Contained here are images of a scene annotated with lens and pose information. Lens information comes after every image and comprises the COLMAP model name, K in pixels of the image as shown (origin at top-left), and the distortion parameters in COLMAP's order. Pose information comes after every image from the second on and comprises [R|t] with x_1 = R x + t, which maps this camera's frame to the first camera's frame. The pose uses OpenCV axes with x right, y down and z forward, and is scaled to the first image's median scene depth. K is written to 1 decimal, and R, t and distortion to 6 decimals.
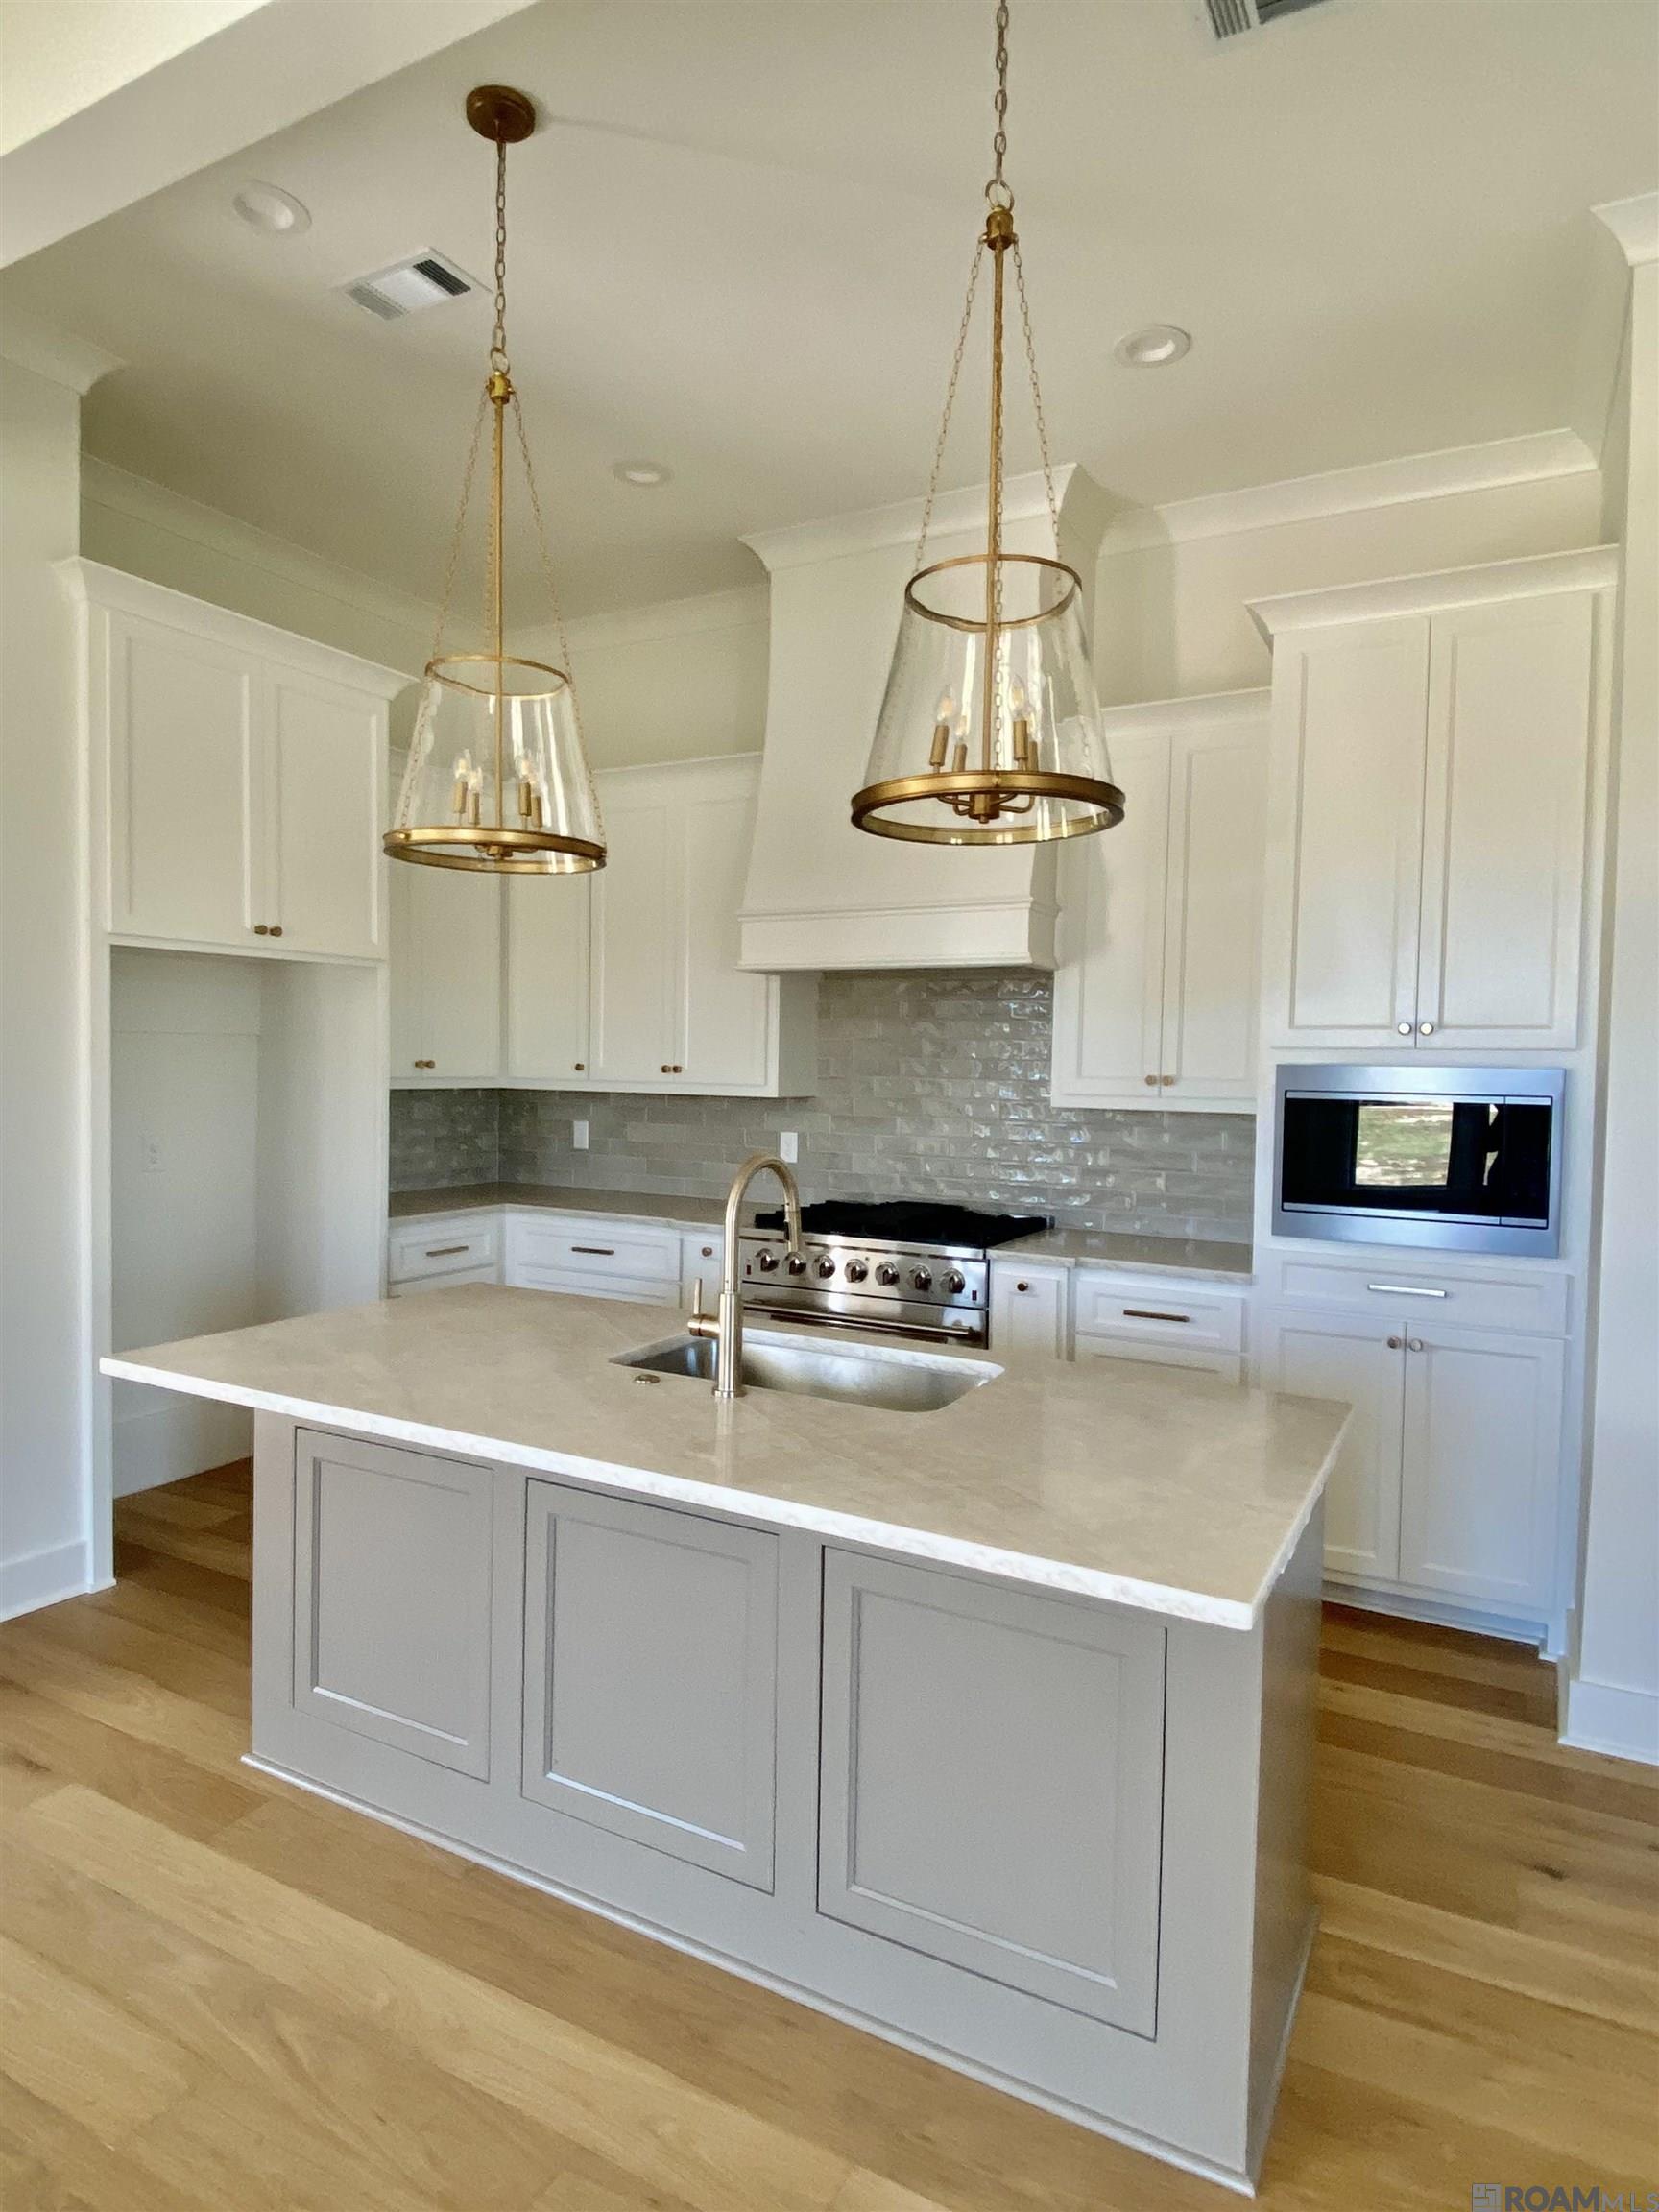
lens RADIAL K [[1302.1, 0, 771.5], [0, 1302.1, 1107.9], [0, 0, 1]] dist [-0.001247, -0.000909]
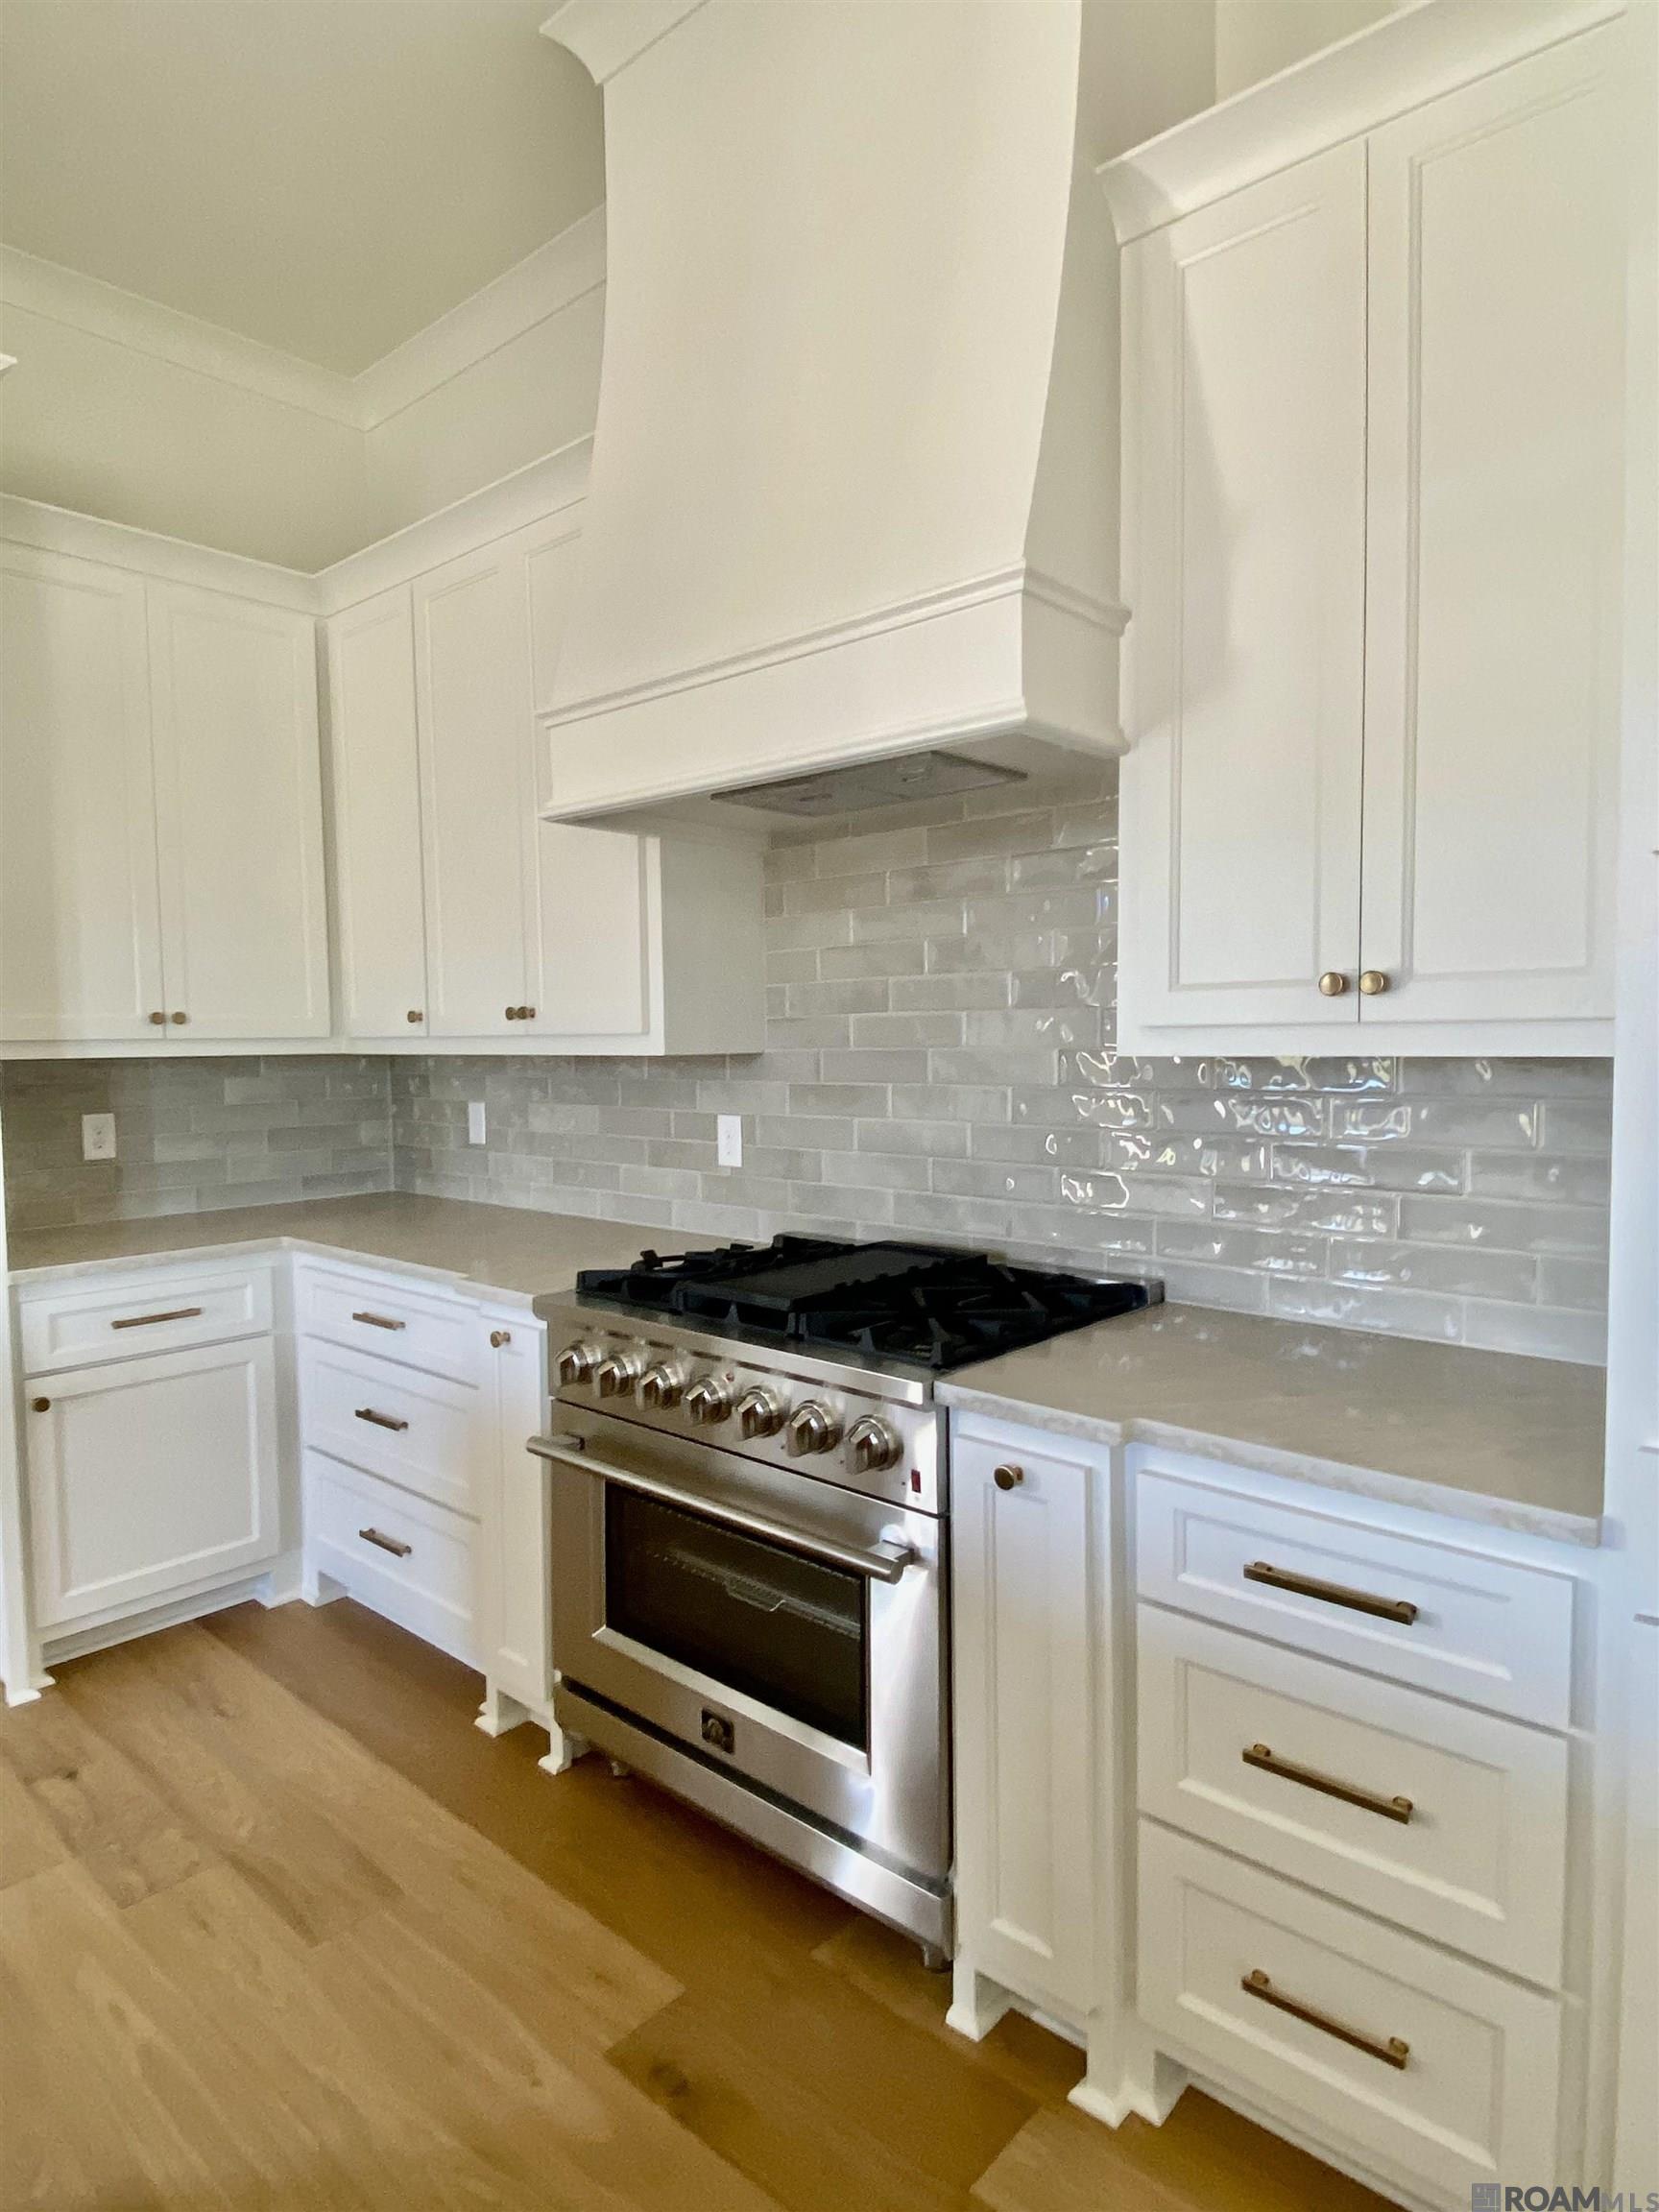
lens RADIAL K [[1302.1, 0, 771.5], [0, 1302.1, 1107.9], [0, 0, 1]] dist [-0.001247, -0.000909]
pose [[0.973597, -0.017500, -0.227602, 0.208339], [0.021782, 0.999630, 0.016317, 0.007615], [0.227232, -0.020844, 0.973618, 0.548585]]
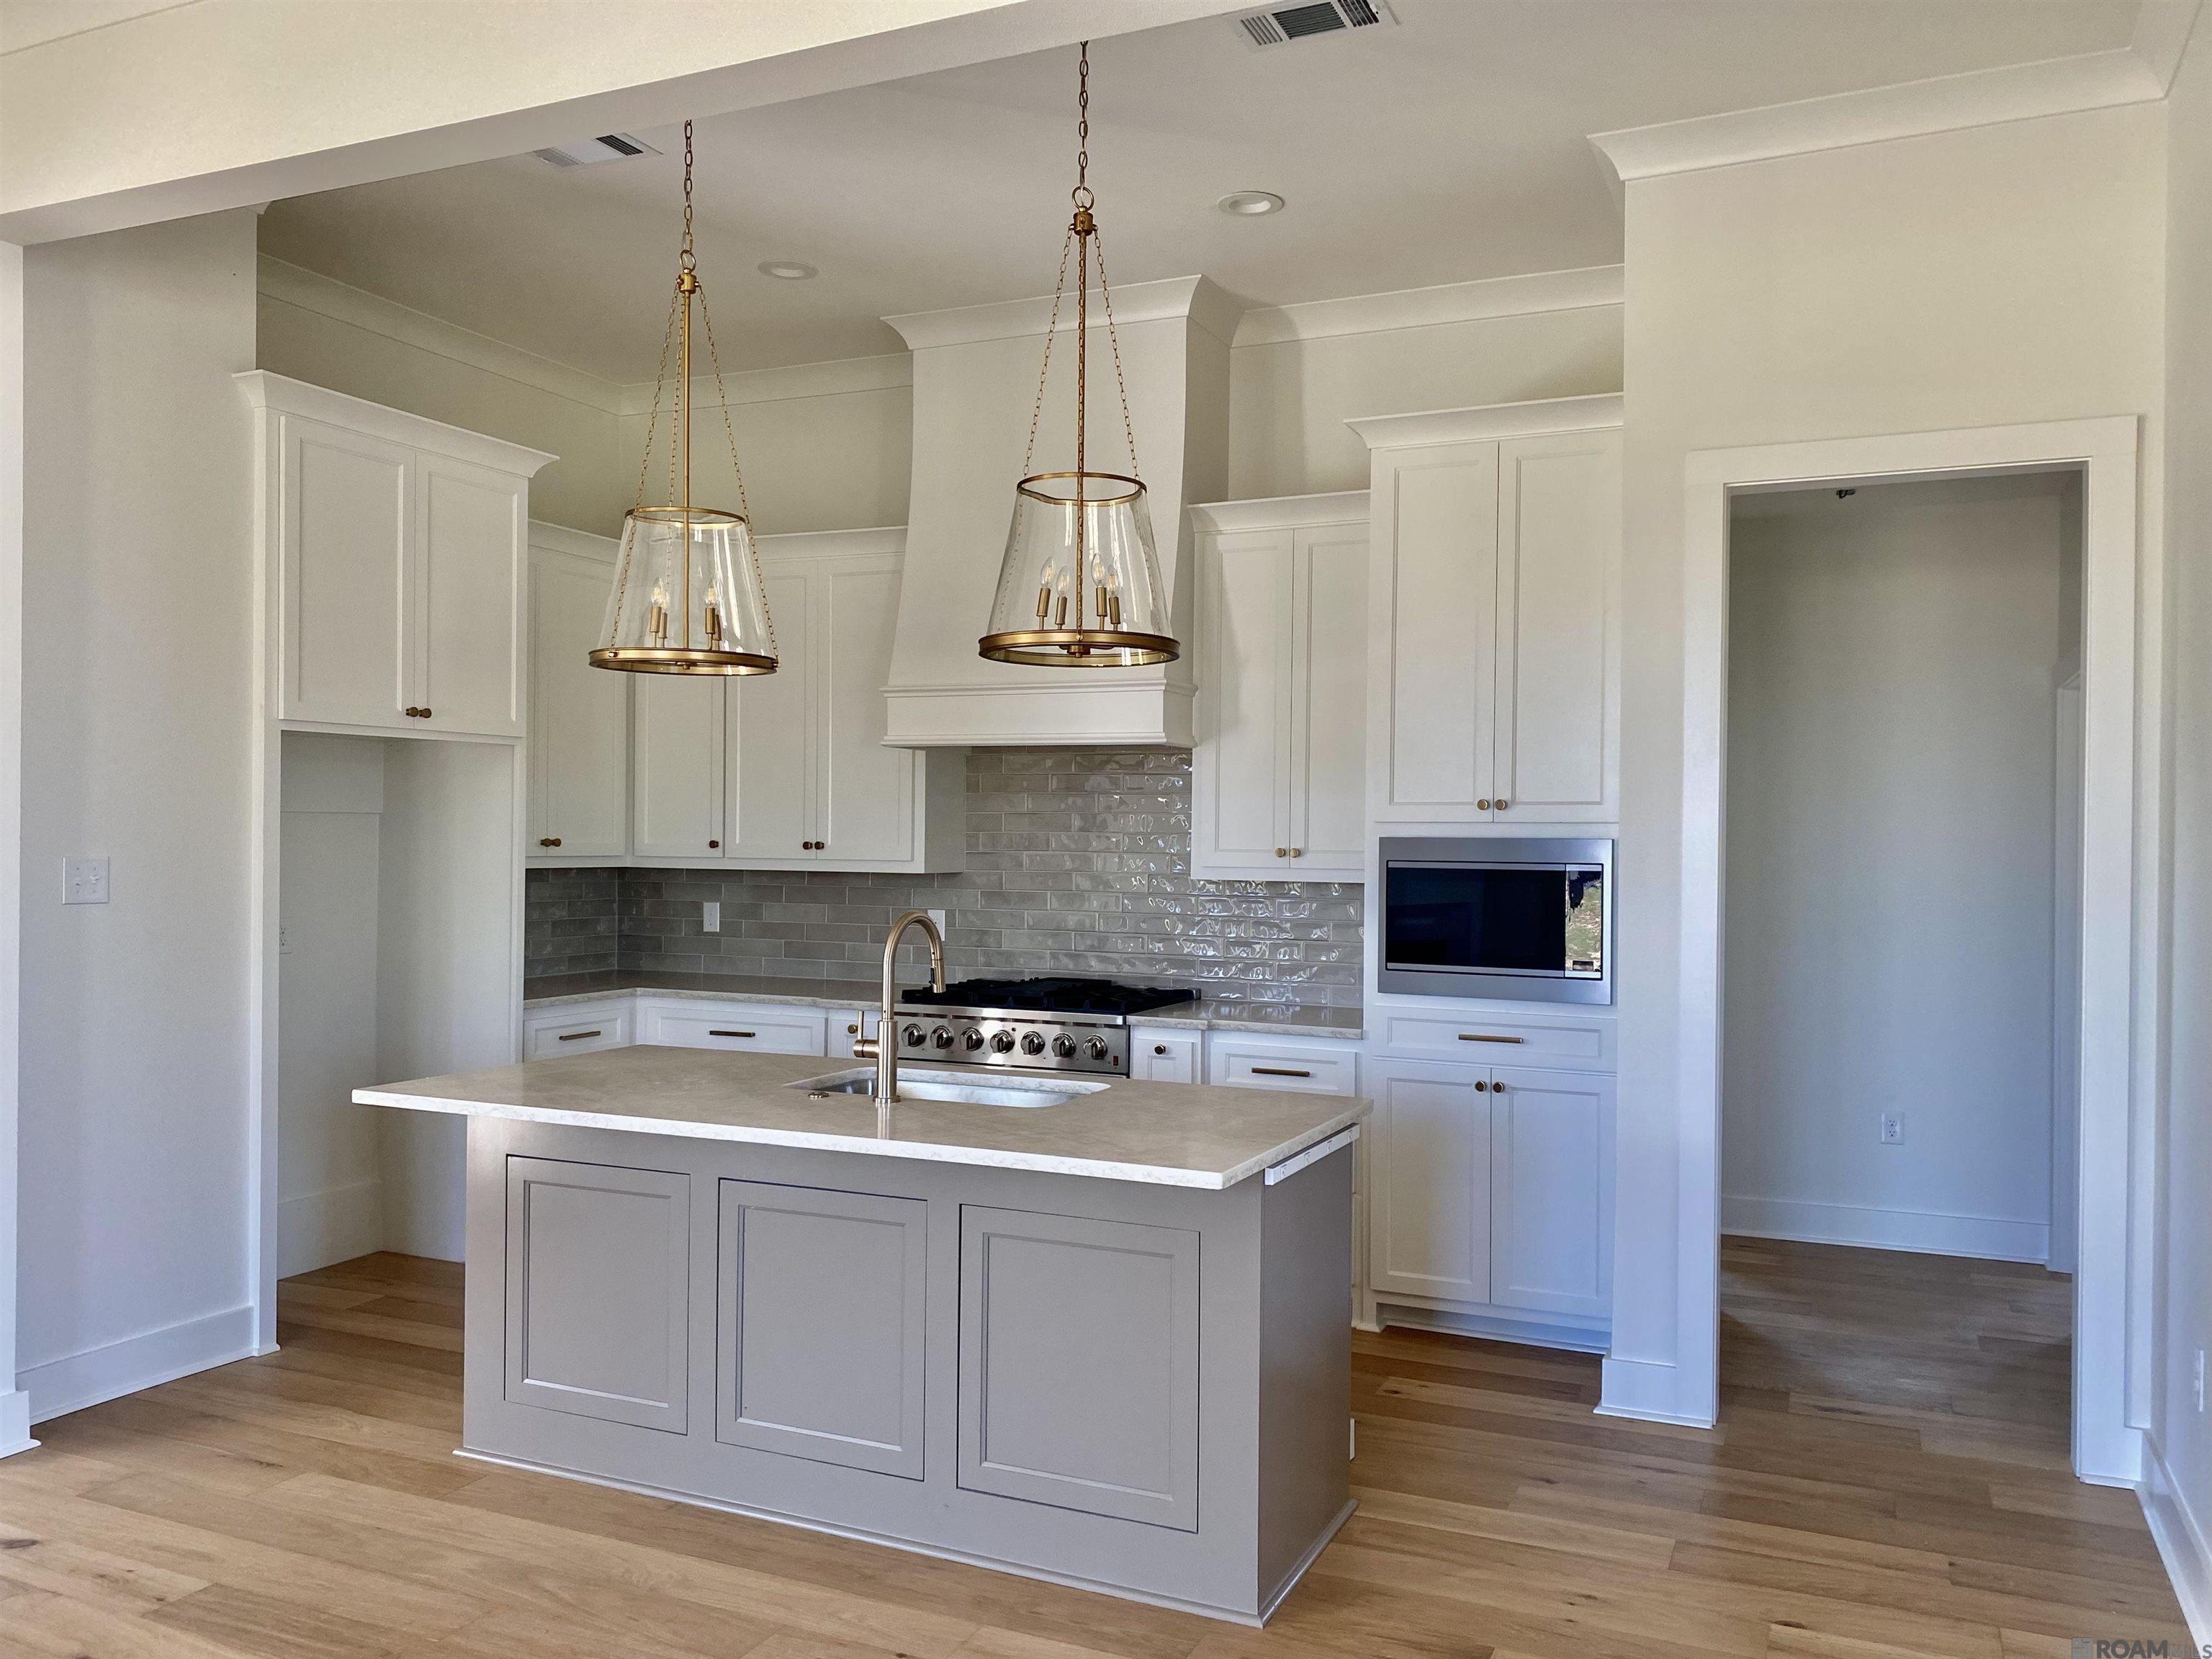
lens RADIAL K [[1783.5, 0, 1106.0], [0, 1783.5, 829.5], [0, 0, 1]] dist [0.060958, -0.002669]
pose [[0.994363, -0.006772, 0.105815, -0.001670], [0.010815, 0.999231, -0.037677, 0.012936], [-0.105479, 0.038609, 0.993672, -0.417575]]
